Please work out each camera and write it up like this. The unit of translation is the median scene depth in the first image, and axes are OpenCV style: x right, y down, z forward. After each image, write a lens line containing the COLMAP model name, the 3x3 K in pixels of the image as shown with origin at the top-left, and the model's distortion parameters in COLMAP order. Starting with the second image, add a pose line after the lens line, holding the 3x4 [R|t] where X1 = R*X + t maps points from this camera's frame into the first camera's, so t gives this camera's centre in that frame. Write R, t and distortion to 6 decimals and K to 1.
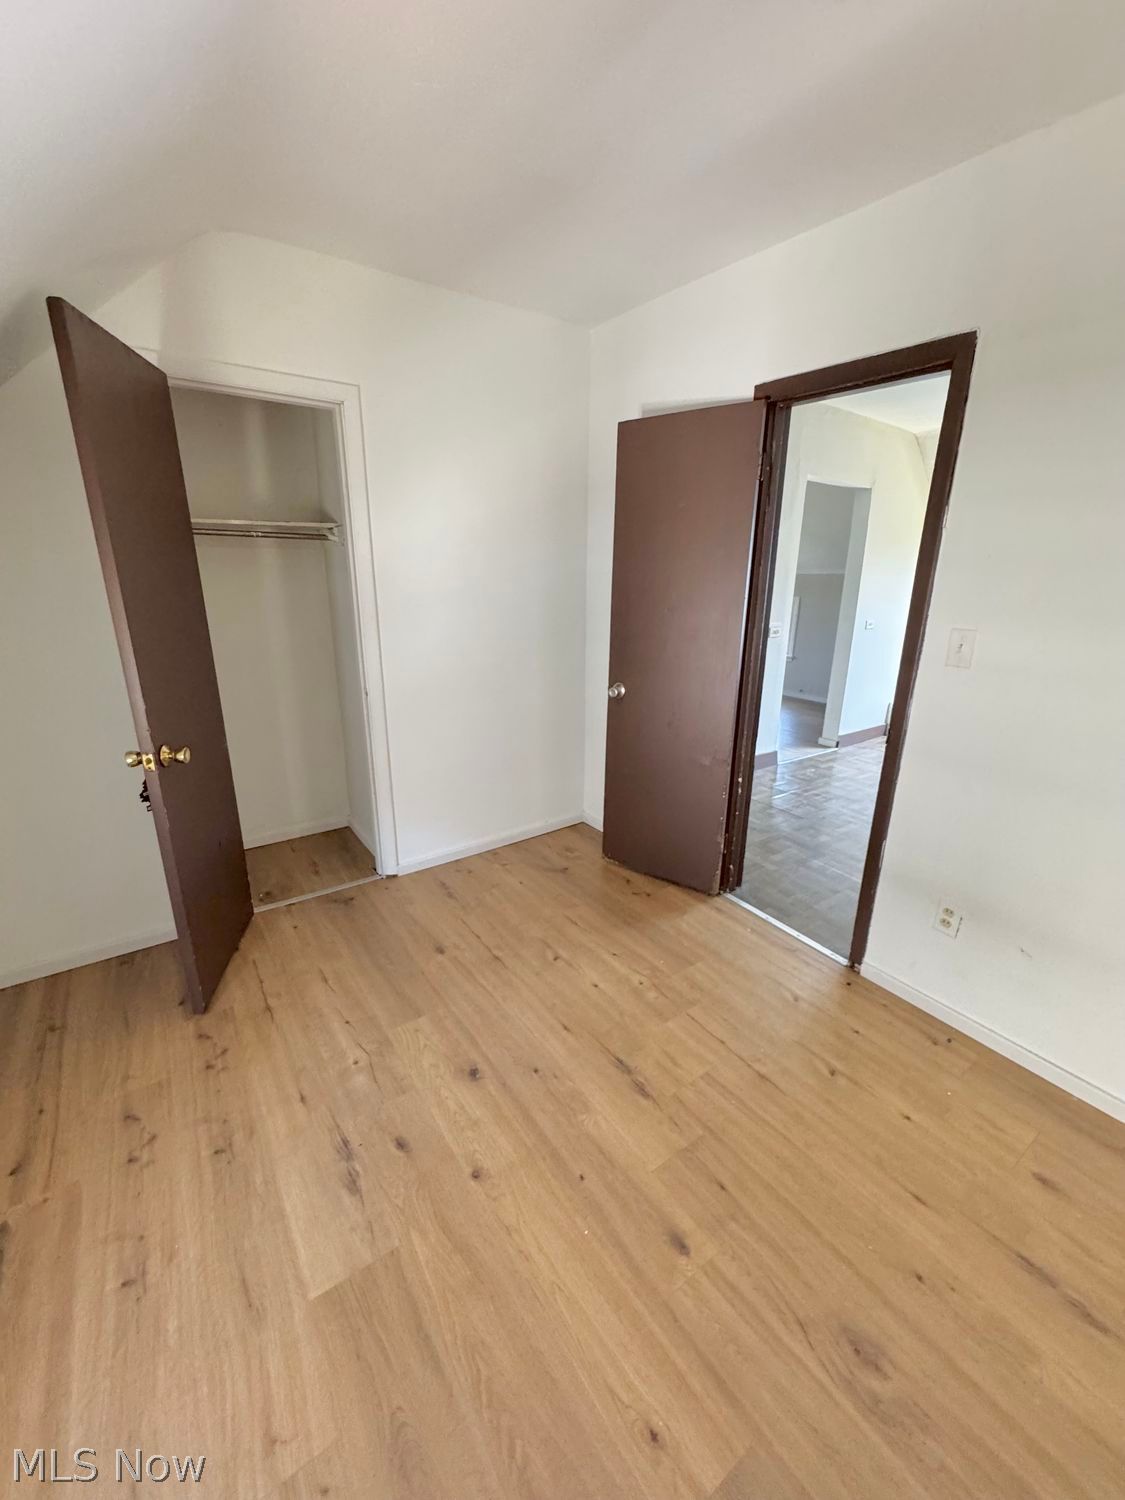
lens RADIAL K [[603.4, 0, 562.5], [0, 603.4, 750.0], [0, 0, 1]] dist [0.000931, 0.000232]
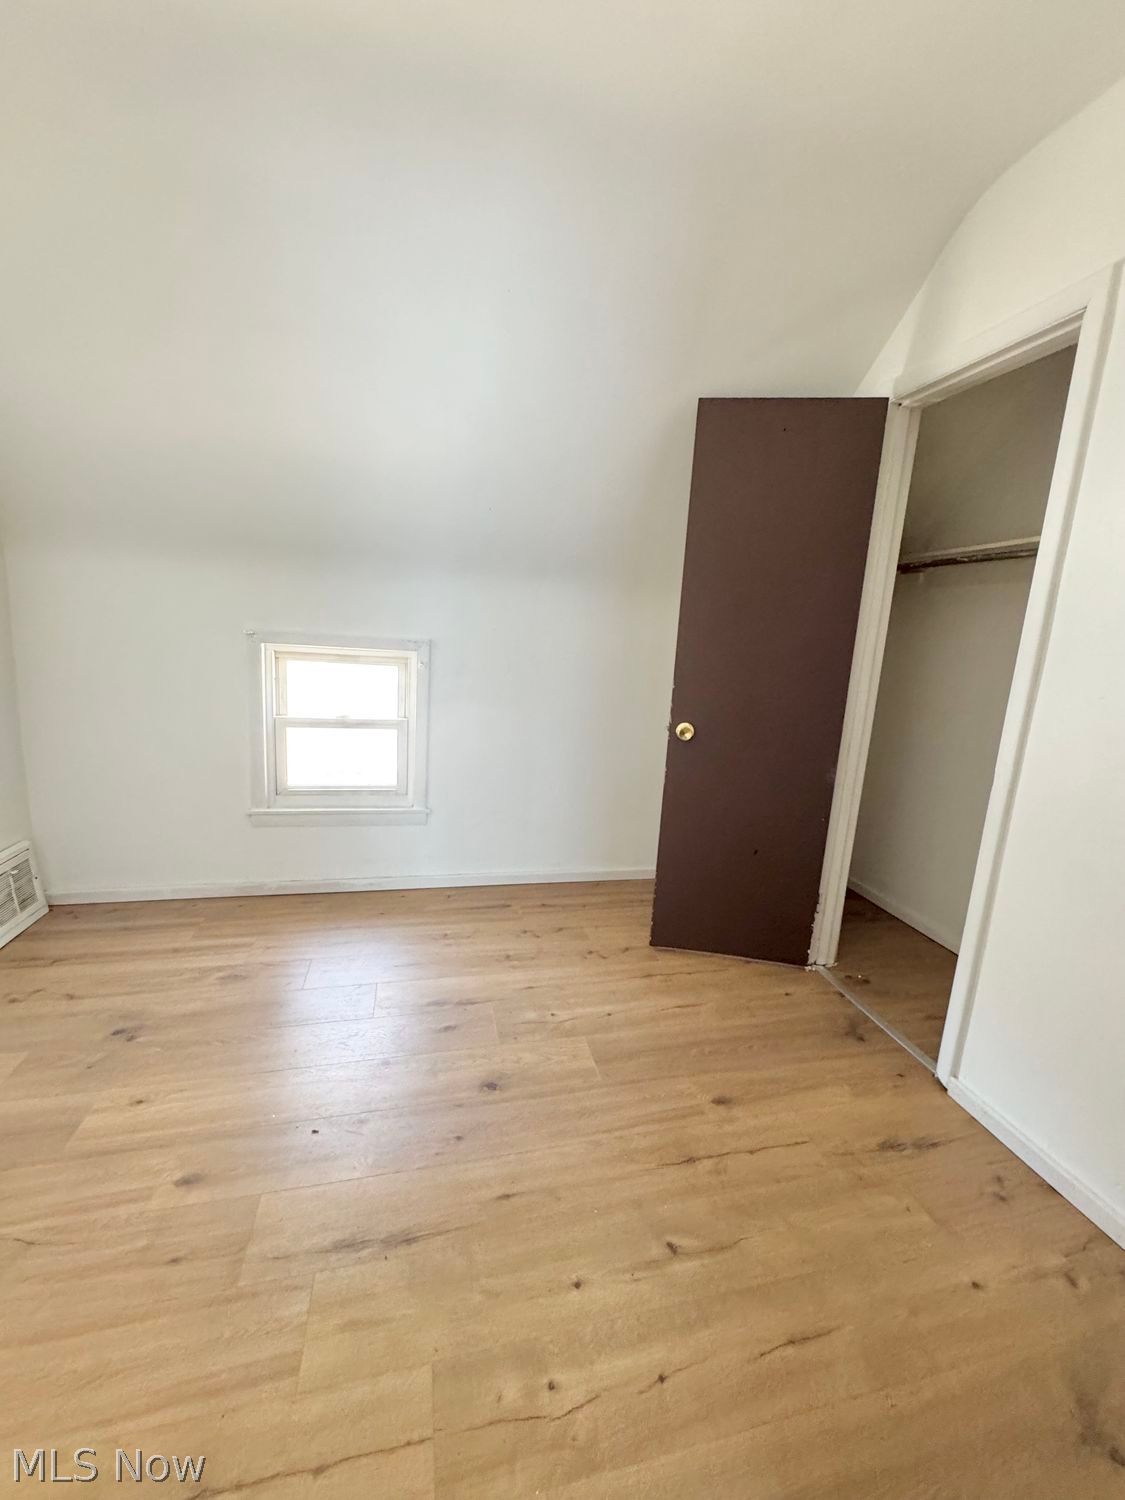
lens RADIAL K [[603.4, 0, 562.5], [0, 603.4, 750.0], [0, 0, 1]] dist [0.000931, 0.000232]
pose [[-0.369065, 0.144332, -0.918128, 0.560756], [-0.328005, 0.904075, 0.273973, -0.205481], [0.869600, 0.402265, -0.286321, 1.112492]]
